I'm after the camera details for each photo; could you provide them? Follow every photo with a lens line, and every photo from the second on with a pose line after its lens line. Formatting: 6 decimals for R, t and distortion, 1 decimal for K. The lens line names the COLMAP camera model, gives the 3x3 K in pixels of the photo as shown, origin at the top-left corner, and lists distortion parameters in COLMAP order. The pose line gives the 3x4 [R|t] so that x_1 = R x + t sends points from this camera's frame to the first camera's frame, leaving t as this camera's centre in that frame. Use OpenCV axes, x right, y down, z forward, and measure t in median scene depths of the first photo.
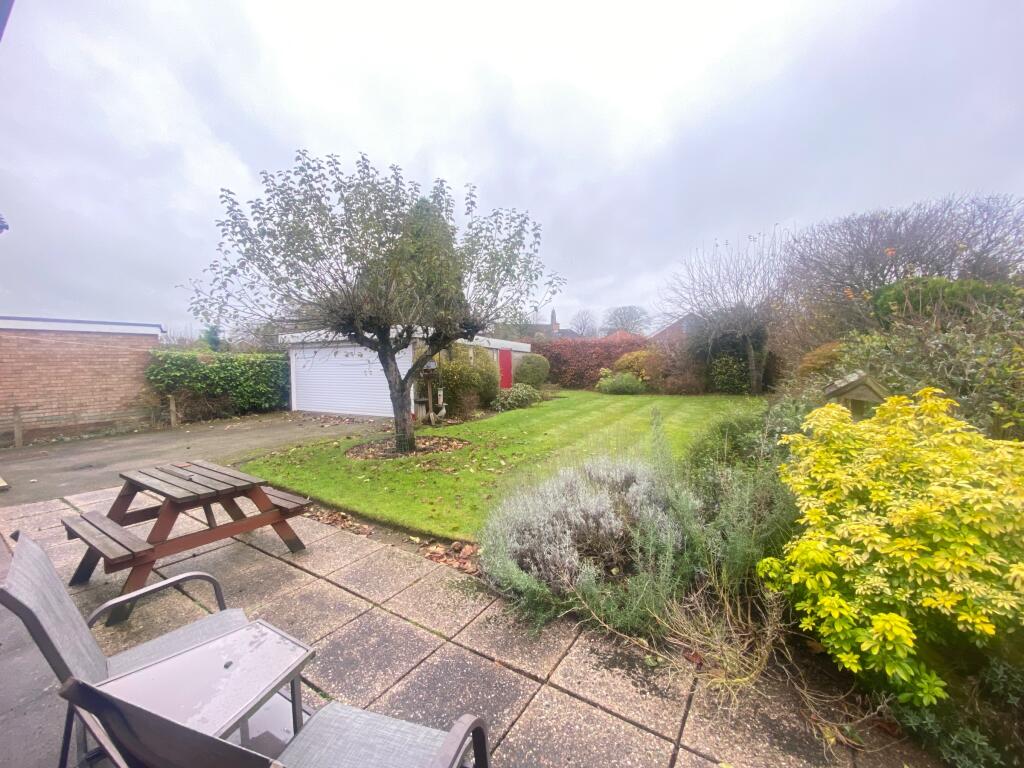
lens RADIAL K [[409.3, 0, 510.7], [0, 409.3, 380.5], [0, 0, 1]] dist [0.023206, -0.022915]
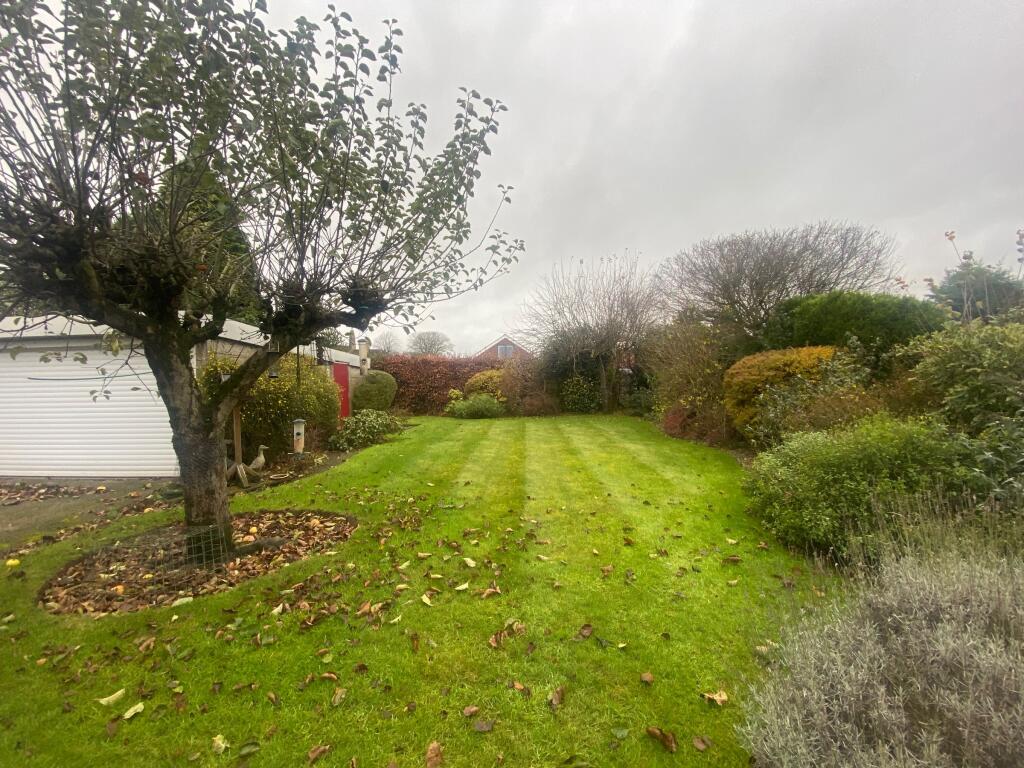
lens RADIAL K [[409.3, 0, 510.7], [0, 409.3, 380.5], [0, 0, 1]] dist [0.023206, -0.022915]
pose [[0.886888, -0.000812, 0.461983, -0.100296], [0.029402, 0.998070, -0.054690, 0.003473], [-0.461048, 0.062087, 0.885201, 0.246049]]
